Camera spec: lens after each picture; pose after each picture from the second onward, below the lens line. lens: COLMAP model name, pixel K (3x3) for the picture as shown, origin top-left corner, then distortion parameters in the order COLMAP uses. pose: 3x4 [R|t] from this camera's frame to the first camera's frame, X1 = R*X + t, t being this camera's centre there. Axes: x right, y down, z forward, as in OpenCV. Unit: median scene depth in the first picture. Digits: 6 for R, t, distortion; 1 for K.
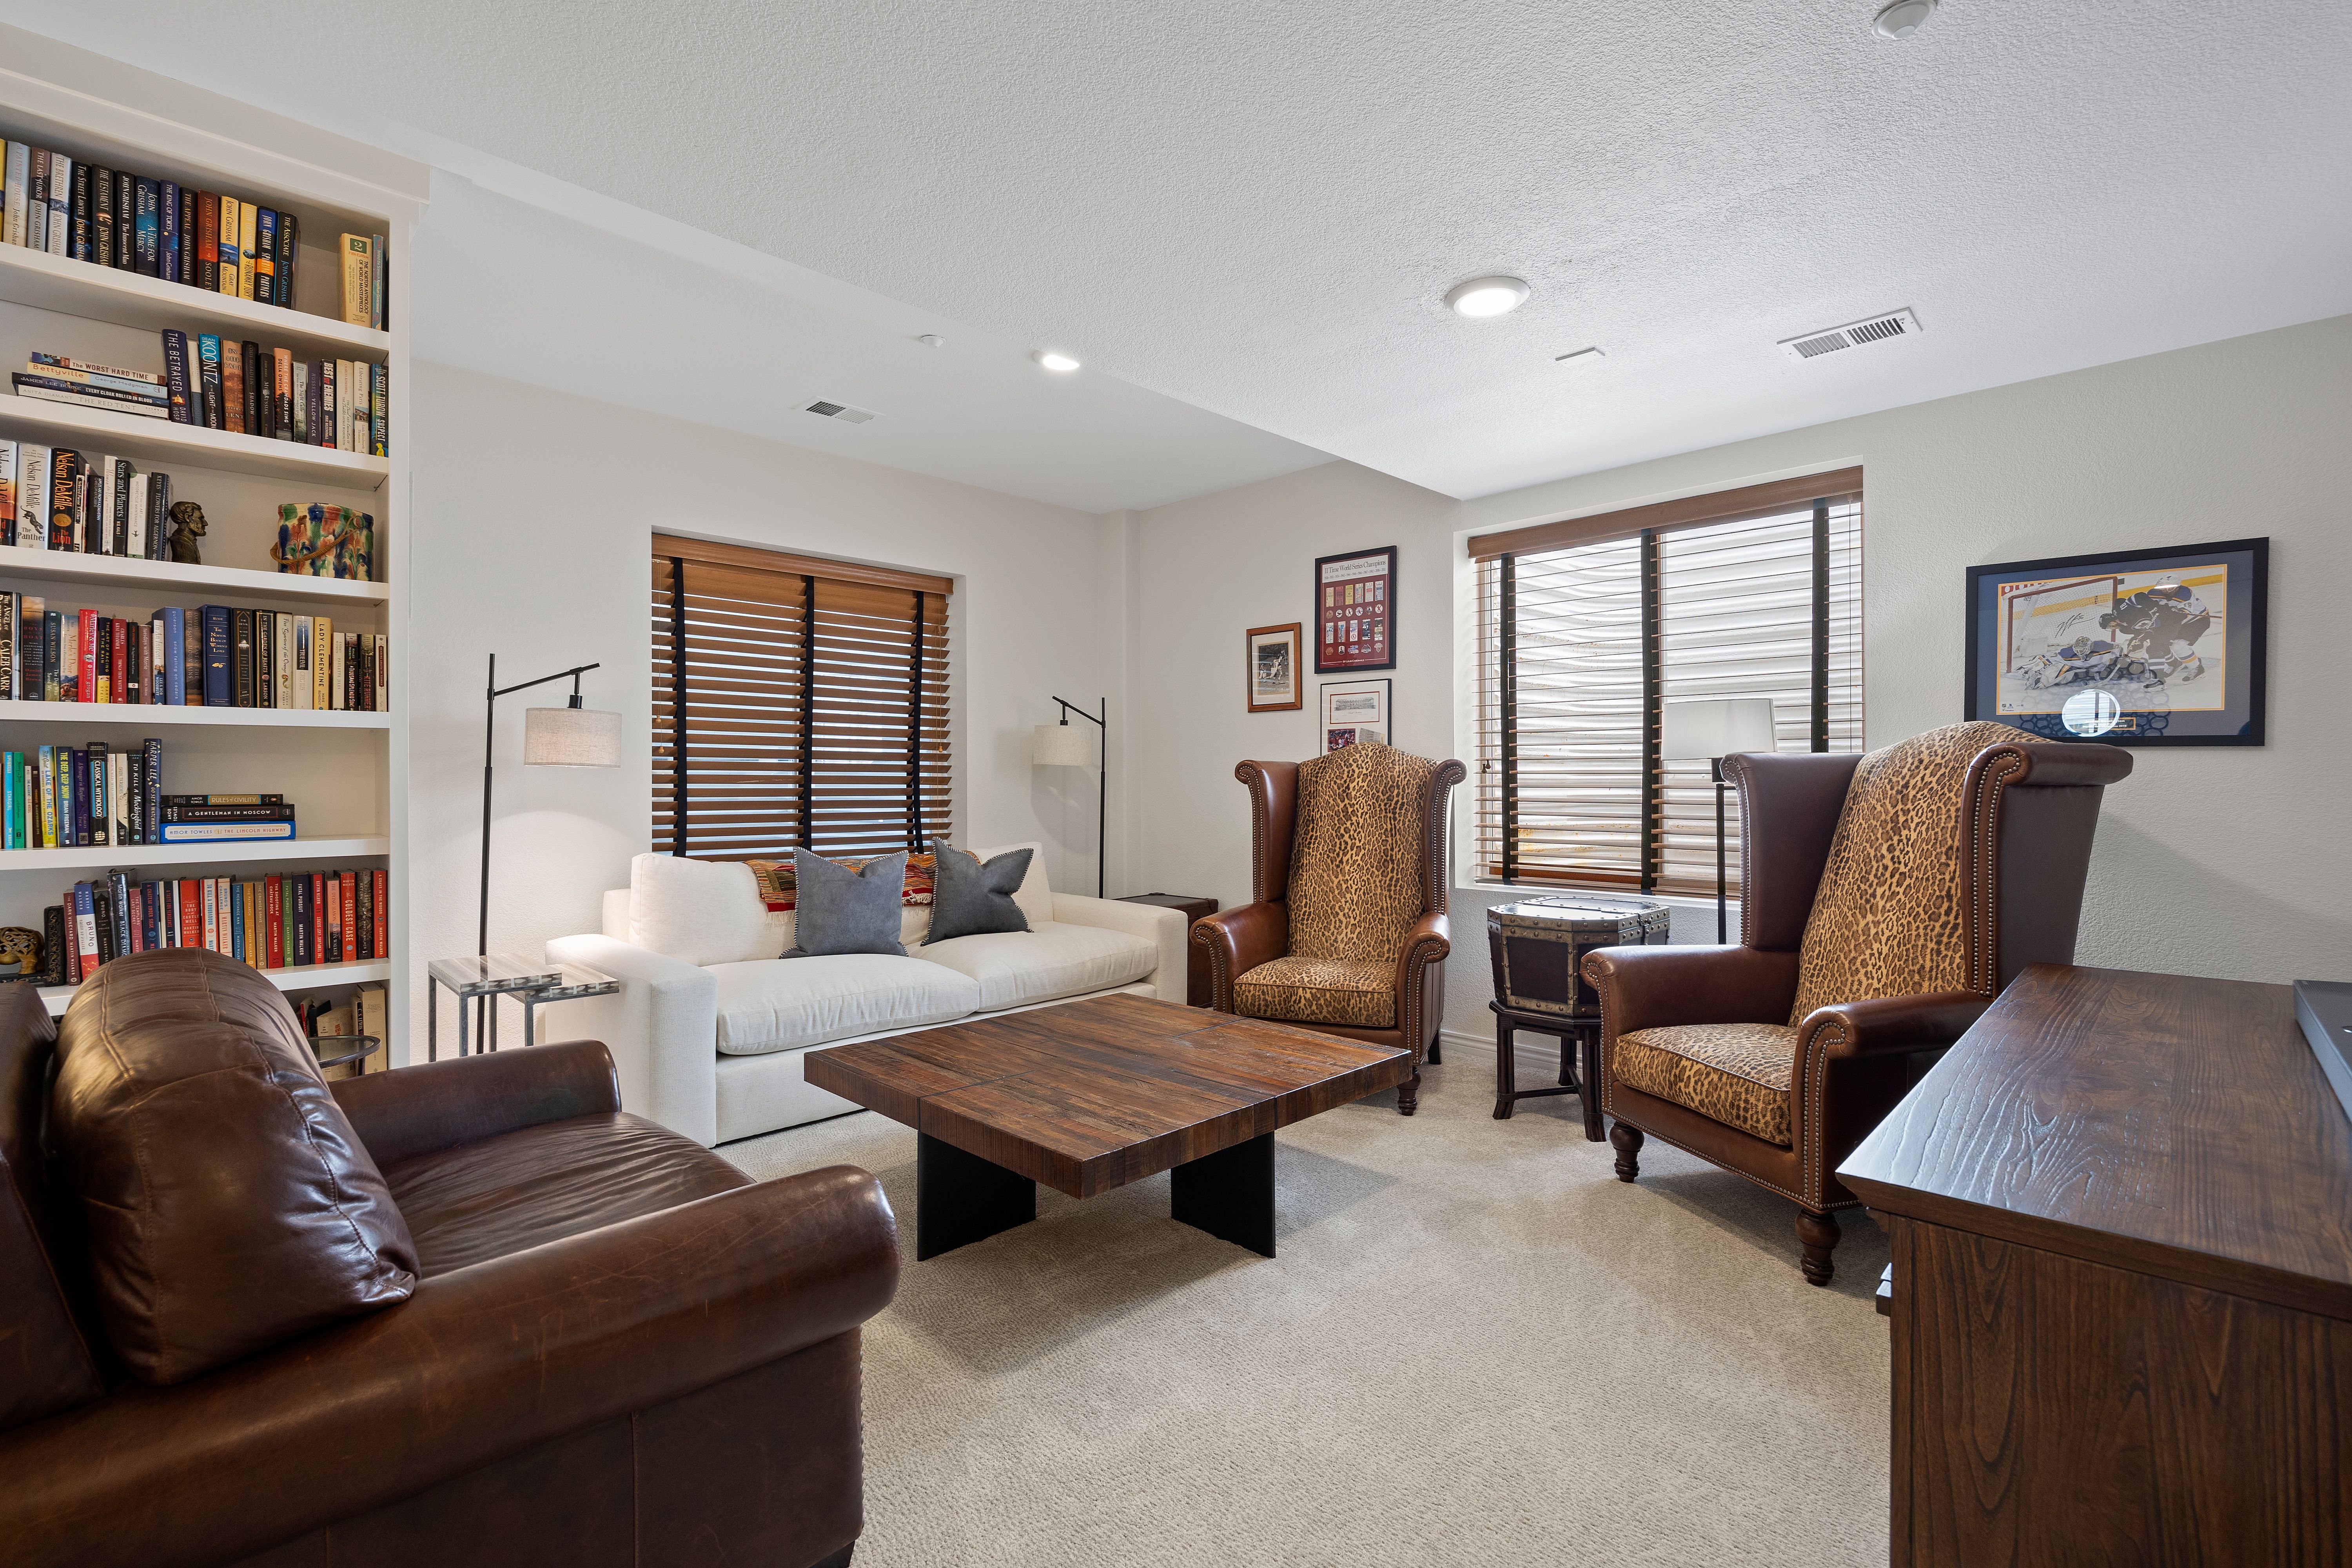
lens RADIAL K [[1062.1, 0, 1181.3], [0, 1062.1, 787.1], [0, 0, 1]] dist [-0.014415, -0.000264]
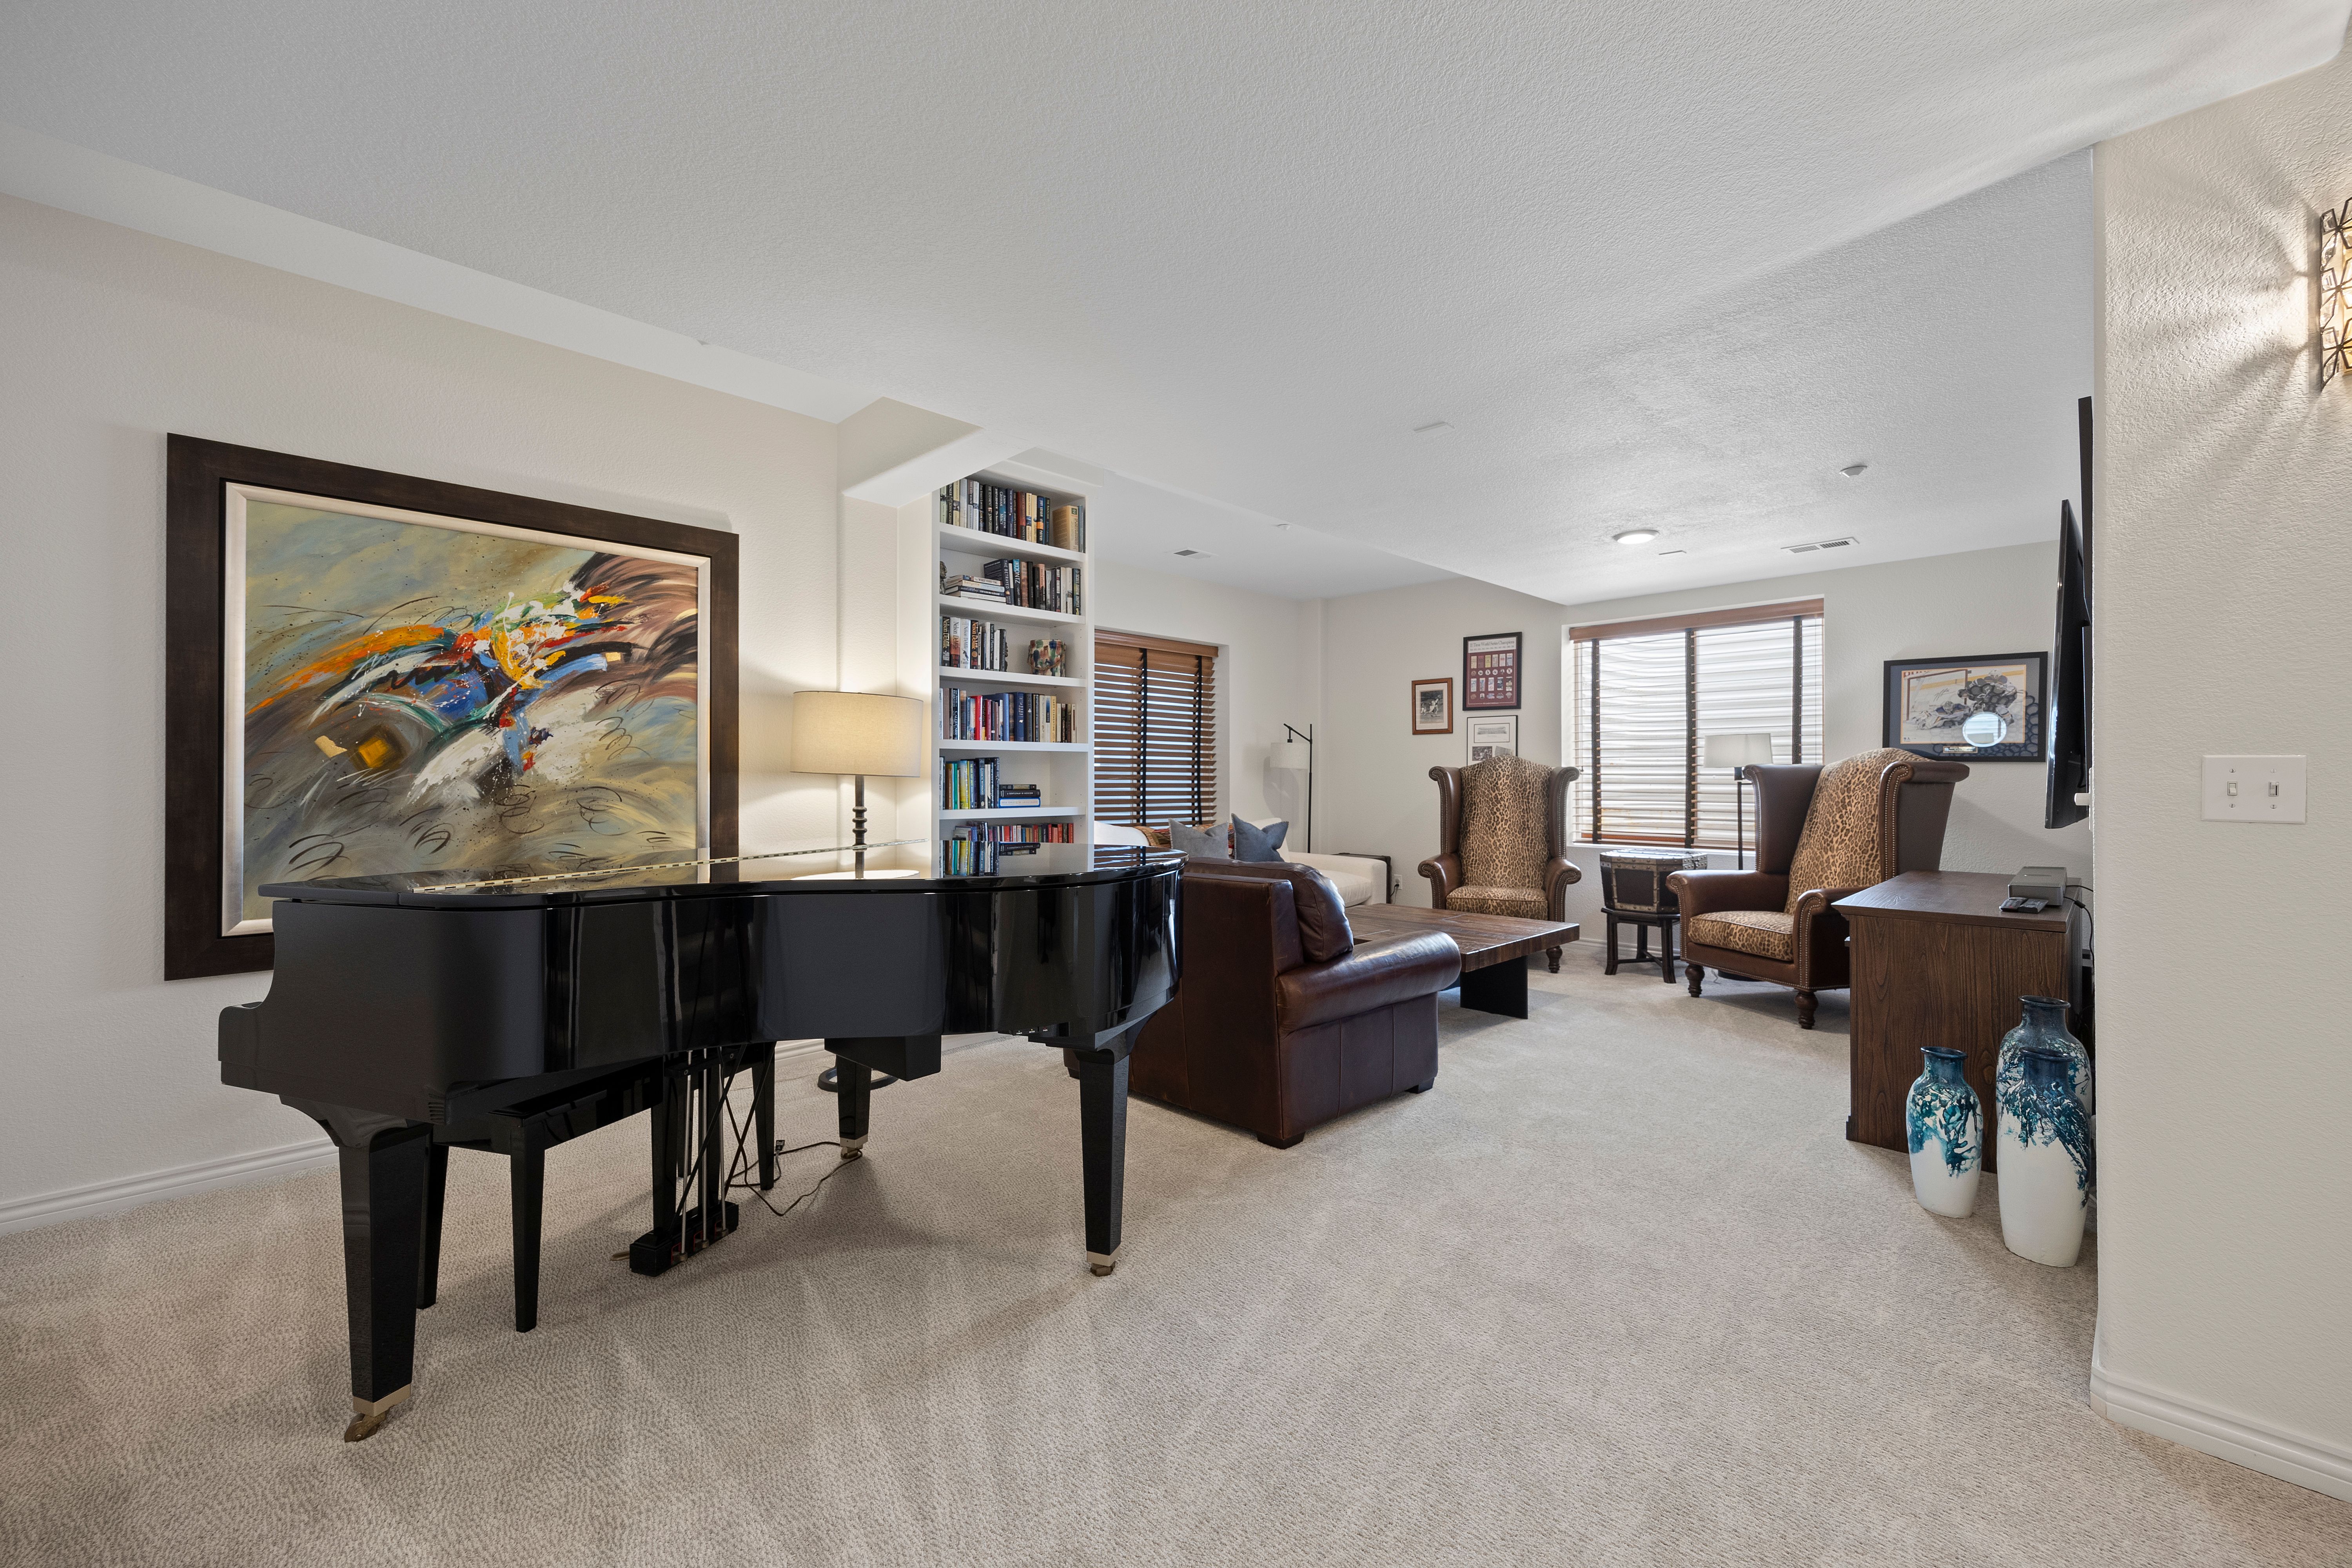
lens RADIAL K [[957.0, 0, 1169.4], [0, 957.0, 779.6], [0, 0, 1]] dist [0.003750, -0.000080]
pose [[0.999937, 0.002798, -0.010838, -0.478255], [-0.002848, 0.999986, -0.004546, 0.004274], [0.010825, 0.004577, 0.999931, -0.681862]]
